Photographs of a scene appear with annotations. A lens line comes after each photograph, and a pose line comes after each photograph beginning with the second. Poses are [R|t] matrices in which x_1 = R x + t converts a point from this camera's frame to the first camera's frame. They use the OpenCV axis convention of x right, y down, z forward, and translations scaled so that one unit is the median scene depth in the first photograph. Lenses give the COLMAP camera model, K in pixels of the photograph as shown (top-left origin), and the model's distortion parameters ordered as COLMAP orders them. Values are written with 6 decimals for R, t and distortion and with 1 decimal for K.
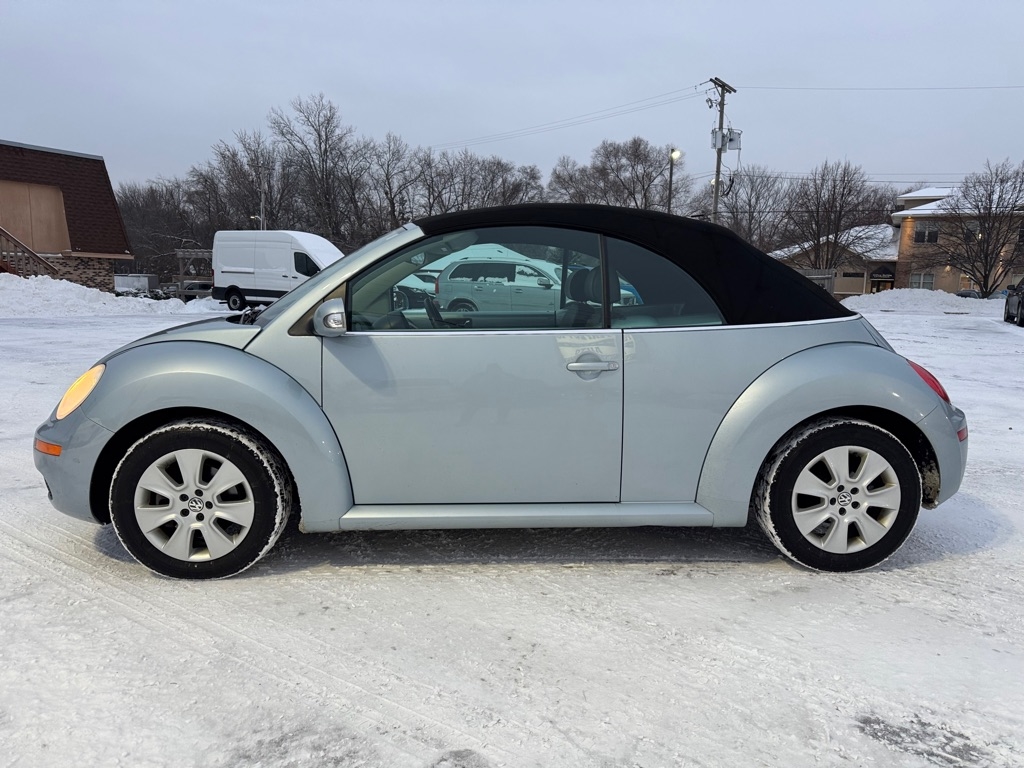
lens RADIAL K [[698.6, 0, 517.3], [0, 698.6, 408.6], [0, 0, 1]] dist [0.075518, -0.100348]
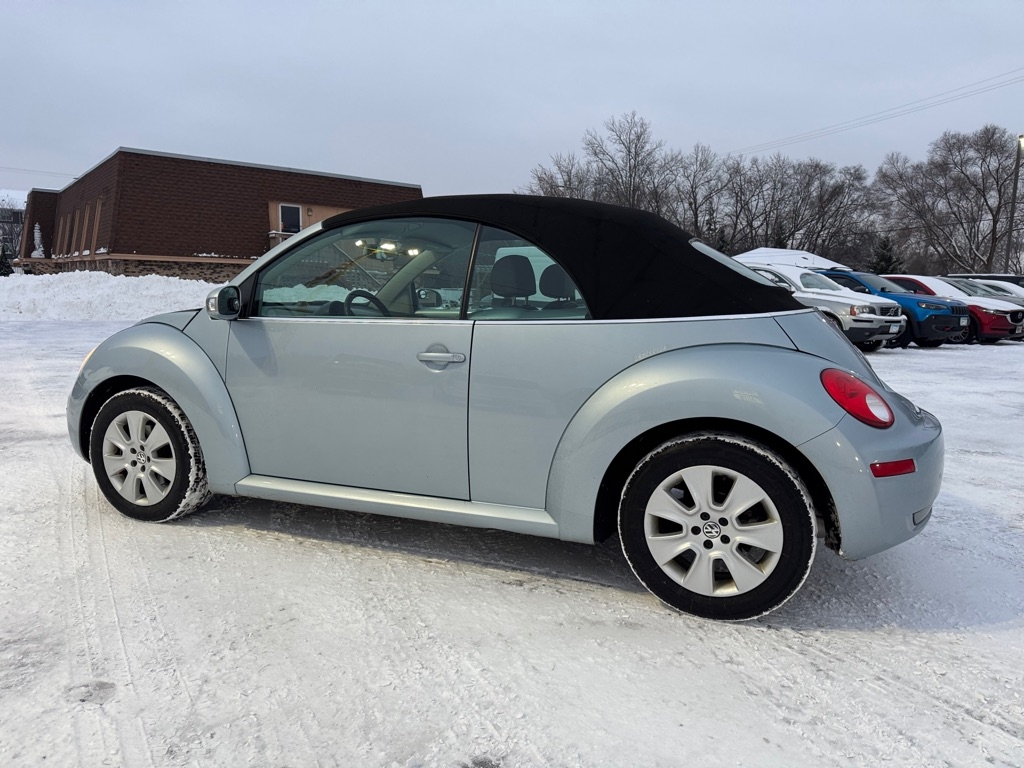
lens RADIAL K [[698.6, 0, 517.3], [0, 698.6, 408.6], [0, 0, 1]] dist [0.075518, -0.100348]
pose [[0.912704, 0.070511, -0.402491, 0.577817], [-0.077201, 0.997015, -0.000401, 0.003044], [0.401262, 0.031438, 0.915424, 0.142823]]
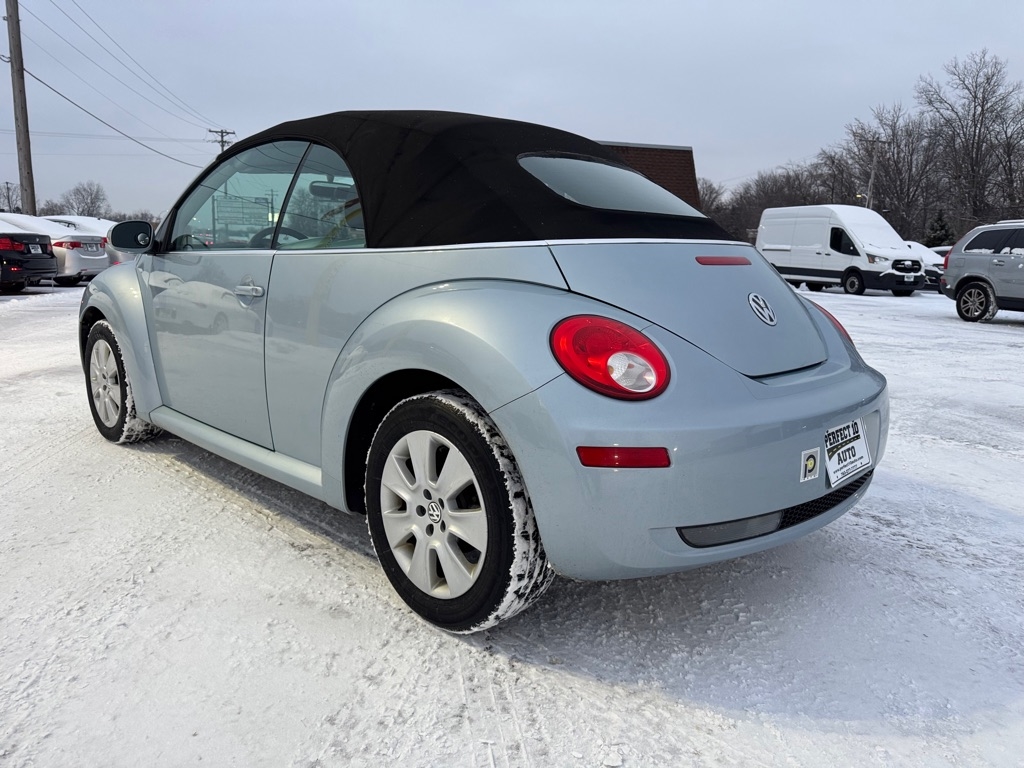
lens RADIAL K [[707.2, 0, 524.6], [0, 707.2, 386.8], [0, 0, 1]] dist [0.067719, -0.073162]
pose [[0.685375, 0.134868, -0.715592, 0.980291], [-0.141938, 0.988593, 0.050376, -0.033676], [0.714223, 0.067043, 0.696700, 0.590184]]
